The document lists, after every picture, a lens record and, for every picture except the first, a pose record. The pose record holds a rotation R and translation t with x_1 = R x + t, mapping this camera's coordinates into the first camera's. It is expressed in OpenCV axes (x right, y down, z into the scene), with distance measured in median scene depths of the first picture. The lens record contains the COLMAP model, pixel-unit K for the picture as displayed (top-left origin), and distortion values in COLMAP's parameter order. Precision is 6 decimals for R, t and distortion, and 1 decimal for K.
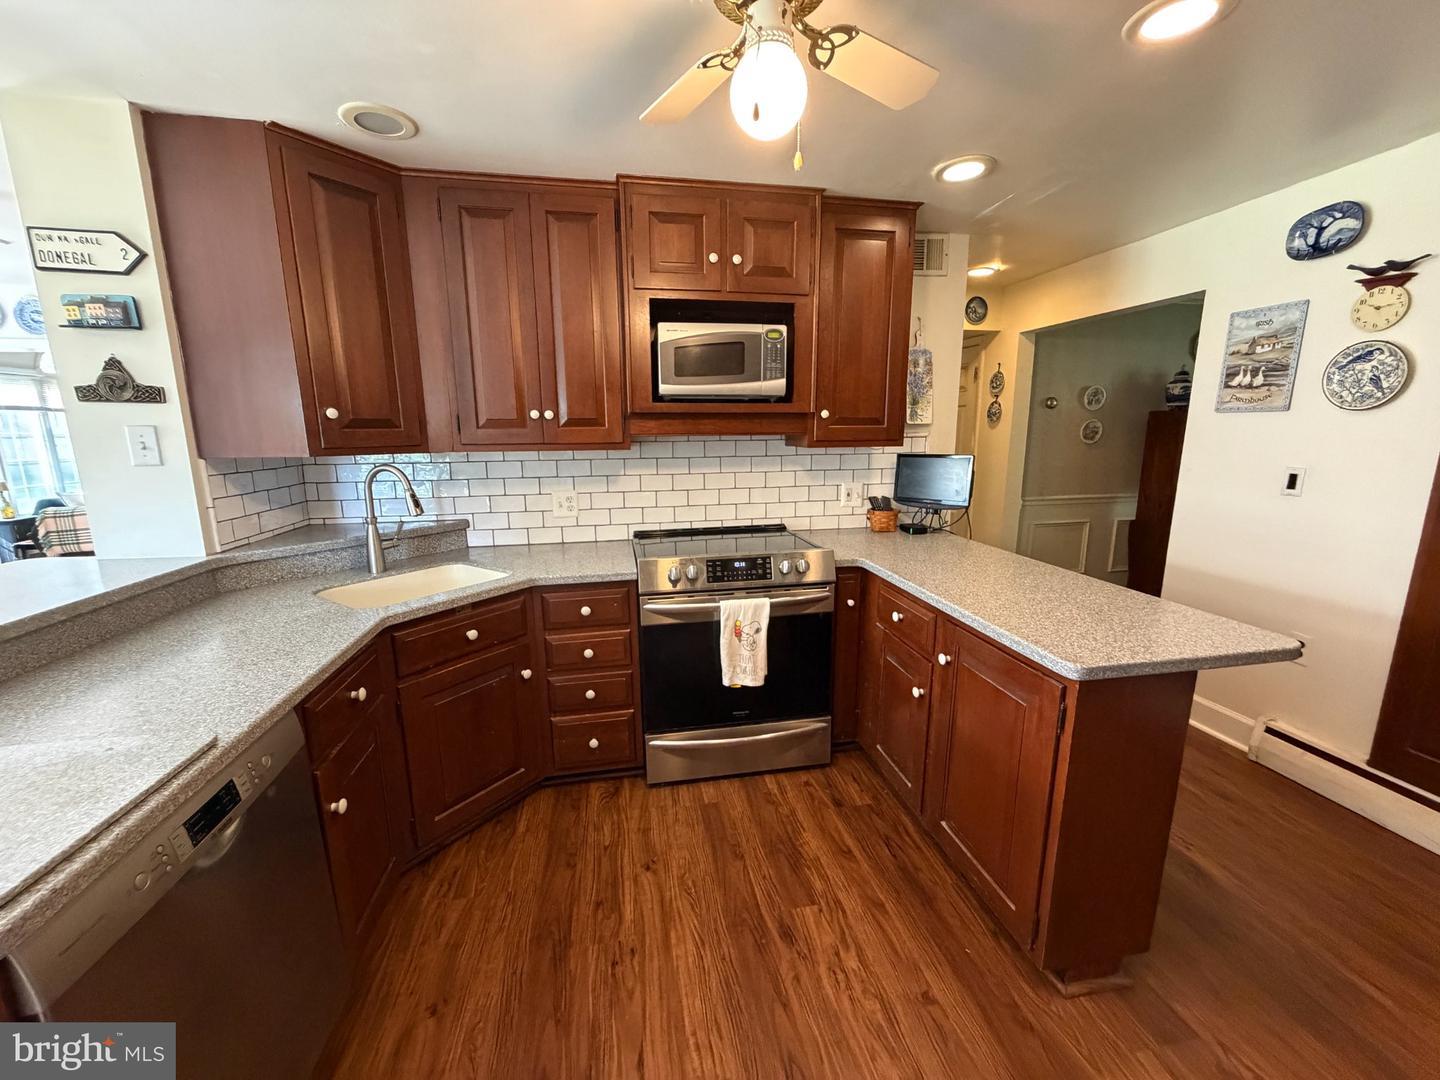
lens RADIAL K [[575.2, 0, 720.0], [0, 575.2, 540.0], [0, 0, 1]] dist [0.000301, -0.000126]
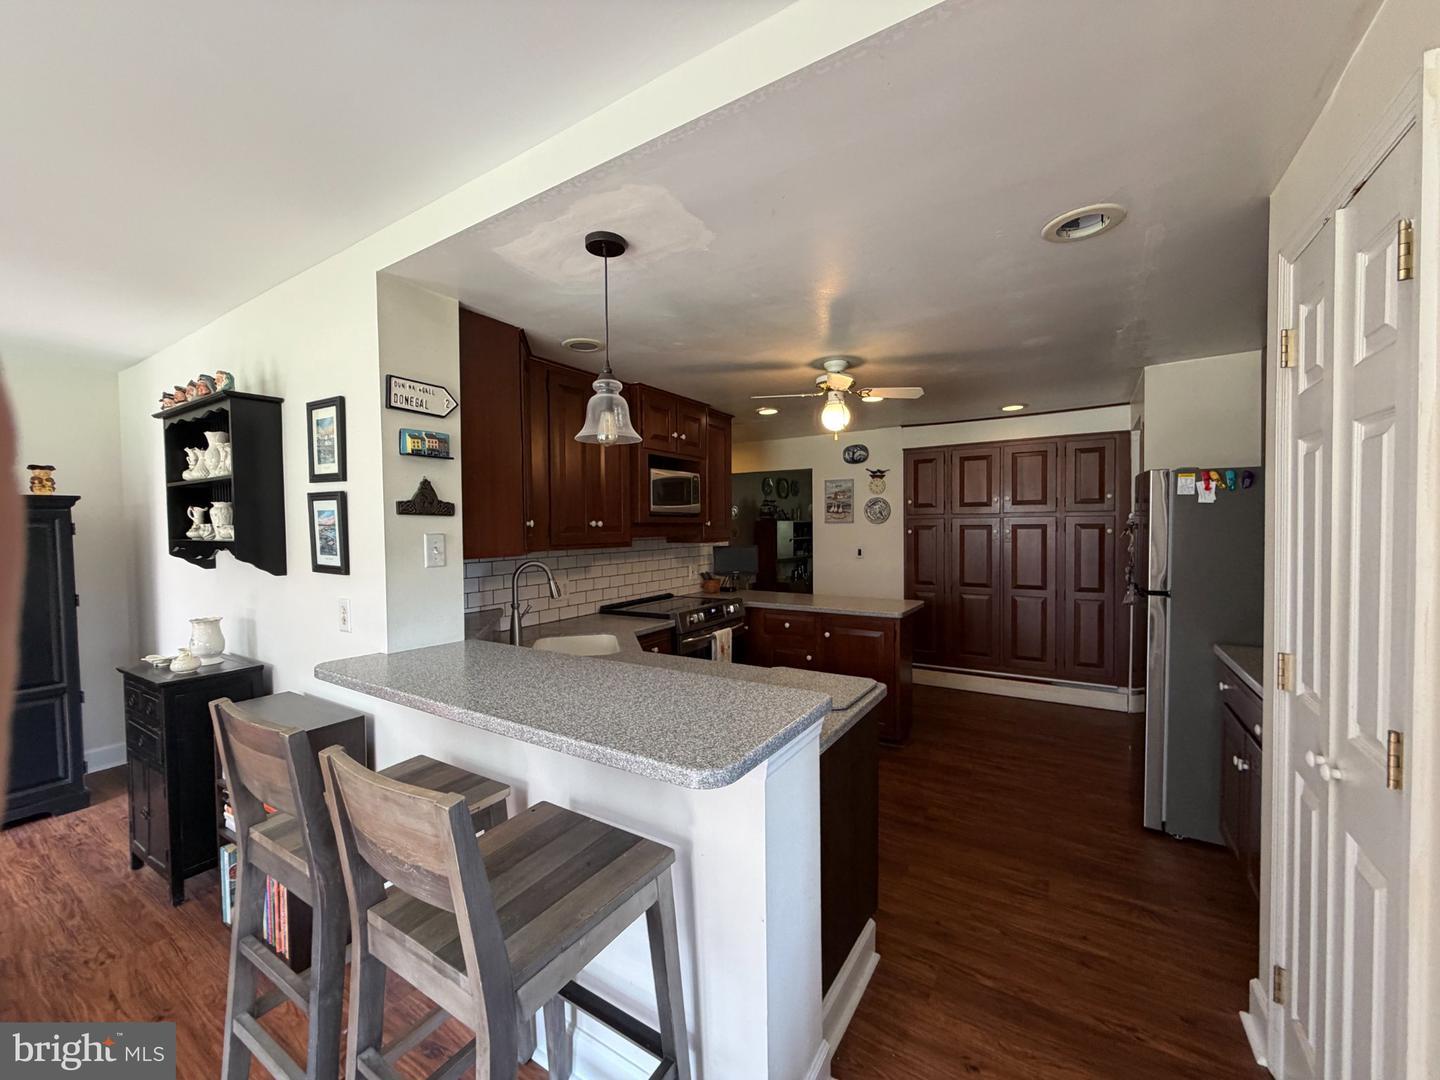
lens RADIAL K [[575.2, 0, 720.0], [0, 575.2, 540.0], [0, 0, 1]] dist [0.000301, -0.000126]
pose [[0.677889, -0.017674, 0.734952, -1.215617], [0.144391, 0.983440, -0.109531, 0.026157], [-0.720845, 0.180370, 0.669215, -0.193962]]
